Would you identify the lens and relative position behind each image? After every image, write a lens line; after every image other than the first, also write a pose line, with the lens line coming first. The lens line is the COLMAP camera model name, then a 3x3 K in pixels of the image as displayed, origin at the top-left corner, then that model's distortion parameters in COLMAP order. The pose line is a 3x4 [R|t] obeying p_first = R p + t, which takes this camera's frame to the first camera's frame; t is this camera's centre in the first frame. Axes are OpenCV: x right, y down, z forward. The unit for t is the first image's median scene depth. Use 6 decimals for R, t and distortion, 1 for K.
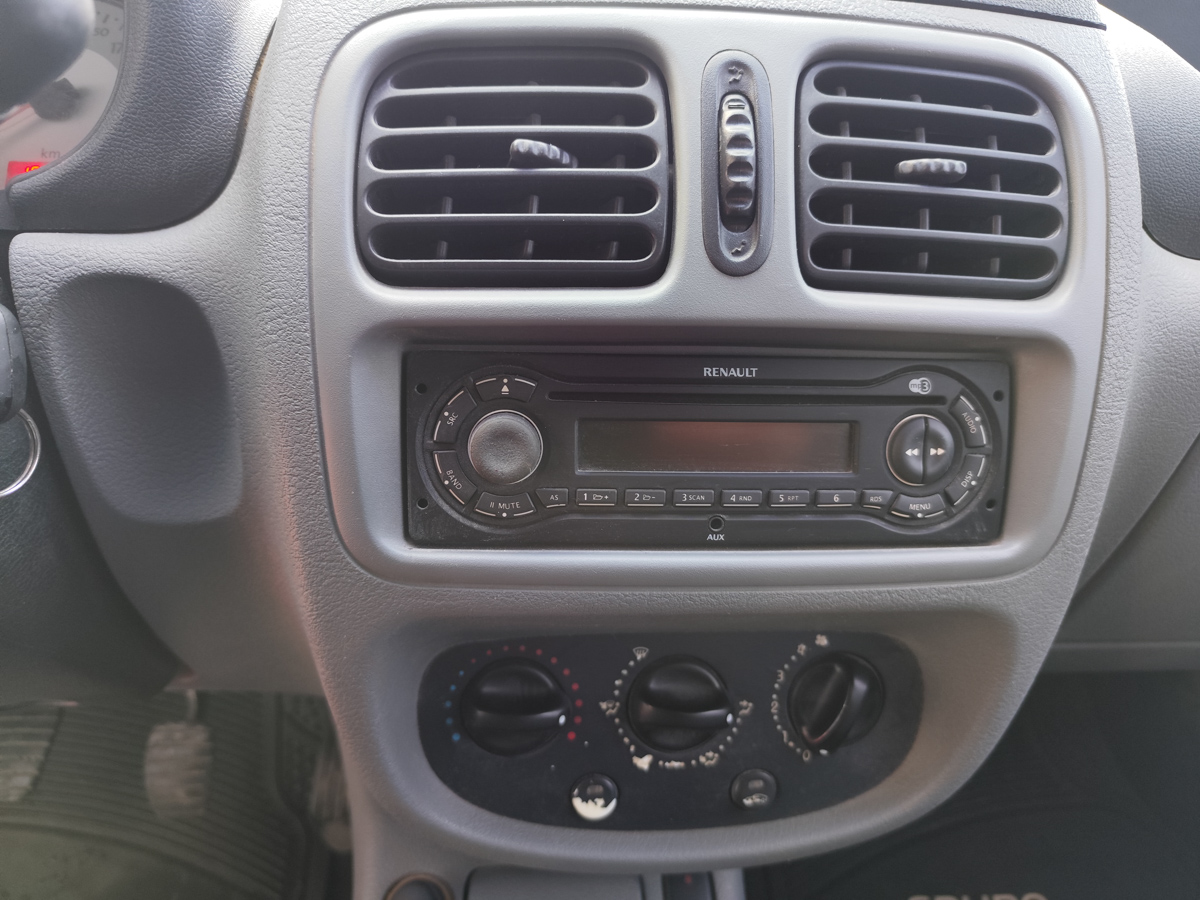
lens RADIAL K [[792.1, 0, 600.0], [0, 792.1, 450.0], [0, 0, 1]] dist [-0.007117, -0.002551]
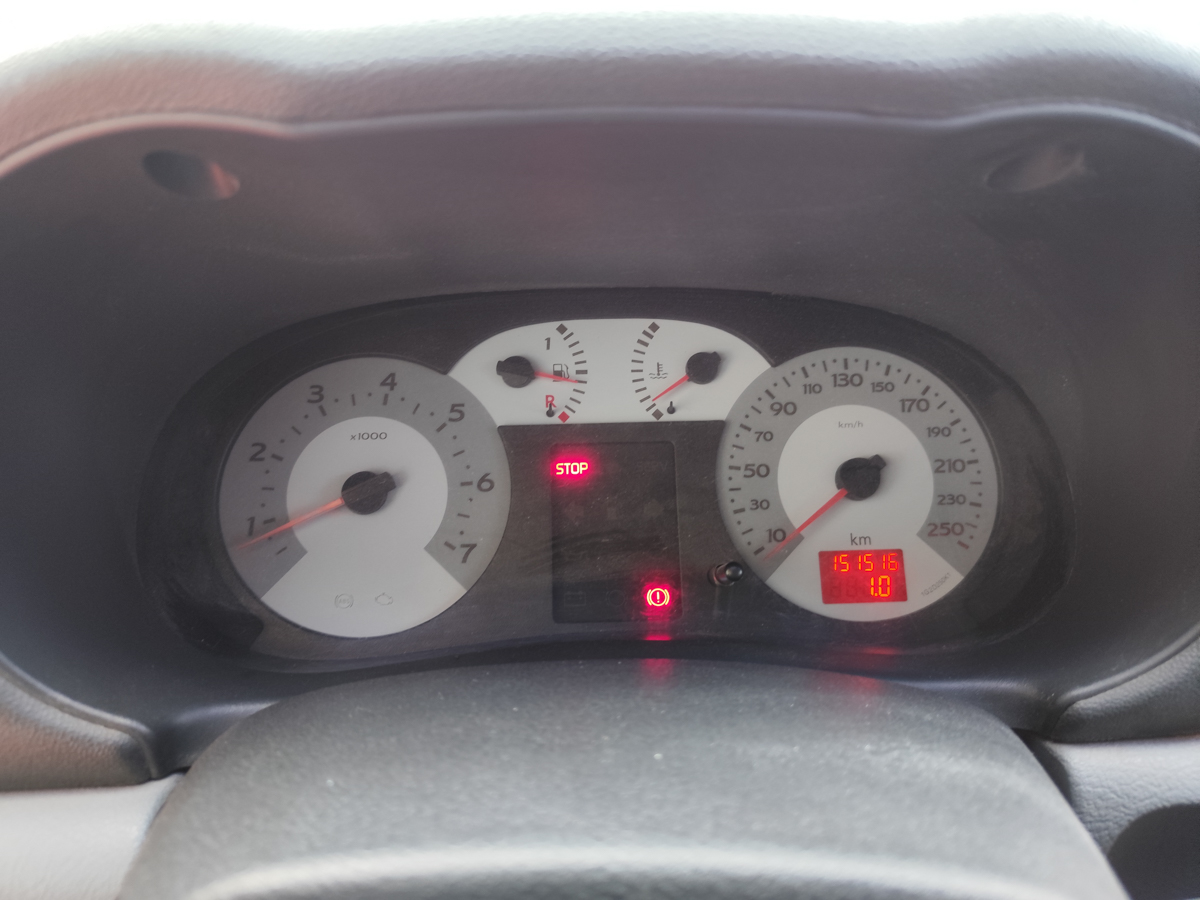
lens RADIAL K [[792.1, 0, 600.0], [0, 792.1, 450.0], [0, 0, 1]] dist [-0.007117, -0.002551]
pose [[0.999522, -0.027257, -0.014564, -1.252350], [0.027633, 0.999272, 0.026295, -0.653543], [0.013837, -0.026685, 0.999548, 0.139428]]
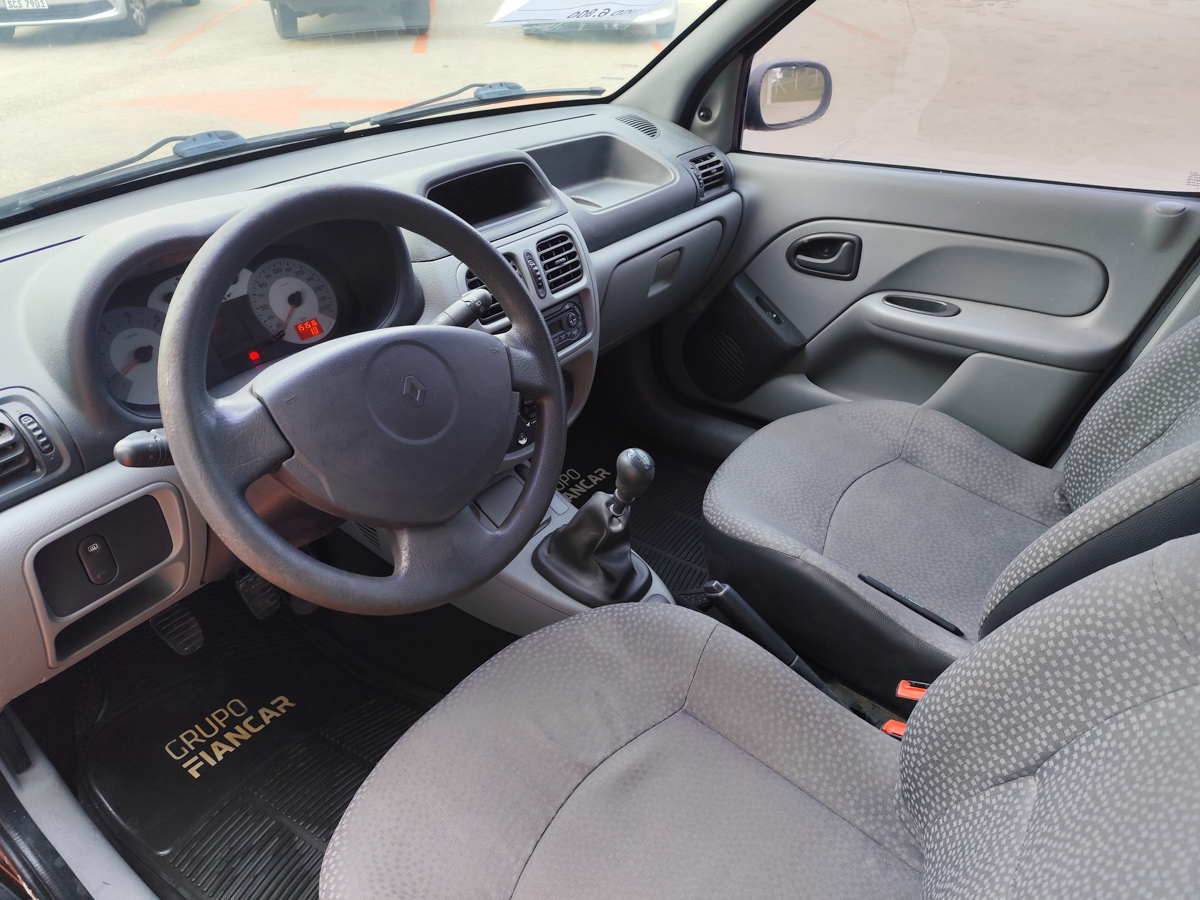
lens RADIAL K [[866.4, 0, 600.0], [0, 866.4, 450.0], [0, 0, 1]] dist [0.005901, -0.000687]
pose [[0.635409, -0.421366, 0.647075, -2.829220], [0.301465, 0.906856, 0.294502, -0.695554], [-0.710897, 0.007941, 0.703252, -2.419654]]
